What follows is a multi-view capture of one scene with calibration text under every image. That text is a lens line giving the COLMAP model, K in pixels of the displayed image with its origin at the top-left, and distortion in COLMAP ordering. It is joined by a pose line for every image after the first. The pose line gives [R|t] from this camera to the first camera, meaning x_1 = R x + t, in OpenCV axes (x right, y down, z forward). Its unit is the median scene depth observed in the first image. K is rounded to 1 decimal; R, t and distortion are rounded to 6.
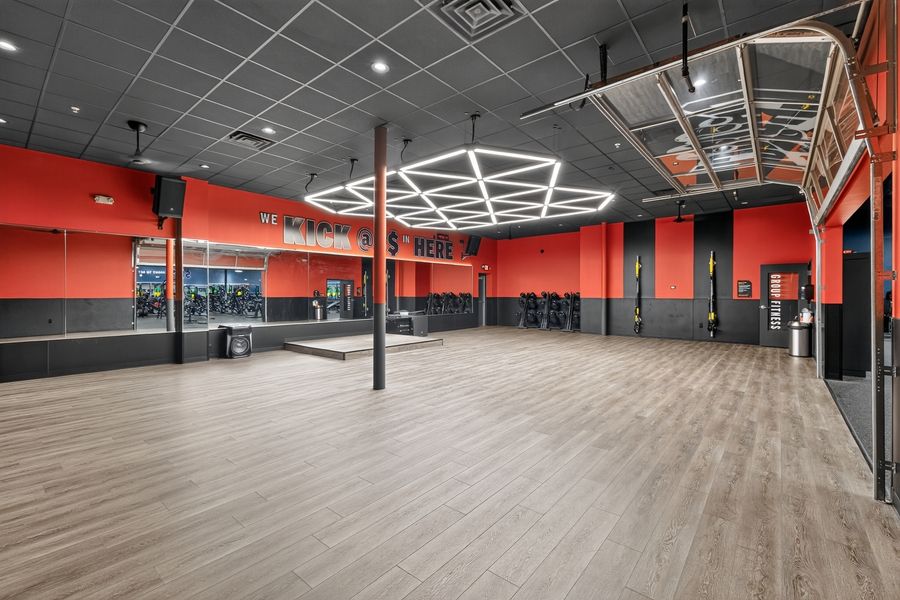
lens RADIAL K [[408.1, 0, 445.8], [0, 408.1, 301.7], [0, 0, 1]] dist [-0.000758, -0.000041]
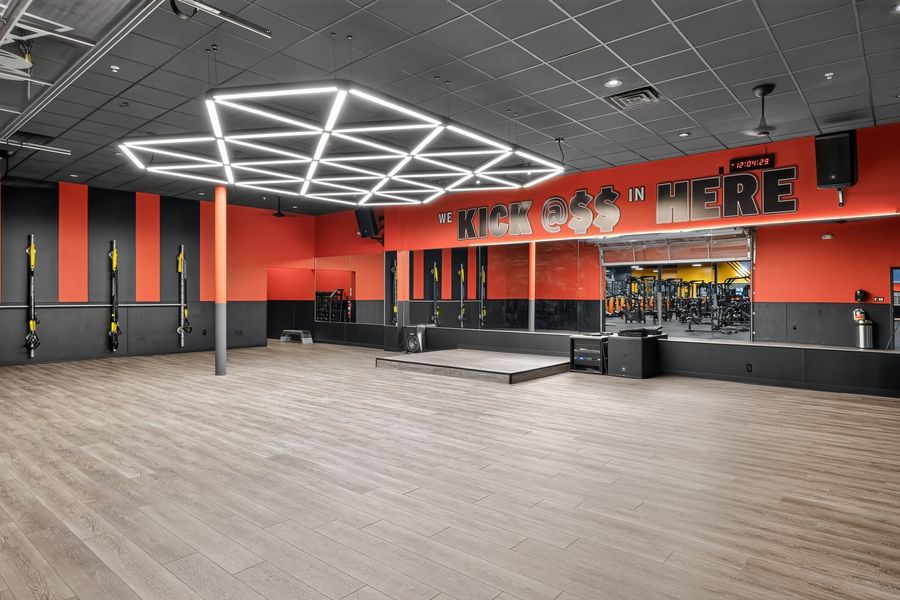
lens RADIAL K [[545.8, 0, 450.0], [0, 545.8, 300.0], [0, 0, 1]] dist [-0.000321, -0.000012]
pose [[-0.038899, 0.006522, -0.999222, 0.587981], [-0.023416, 0.999698, 0.007437, -0.012293], [0.998969, 0.023687, -0.038734, 0.723522]]
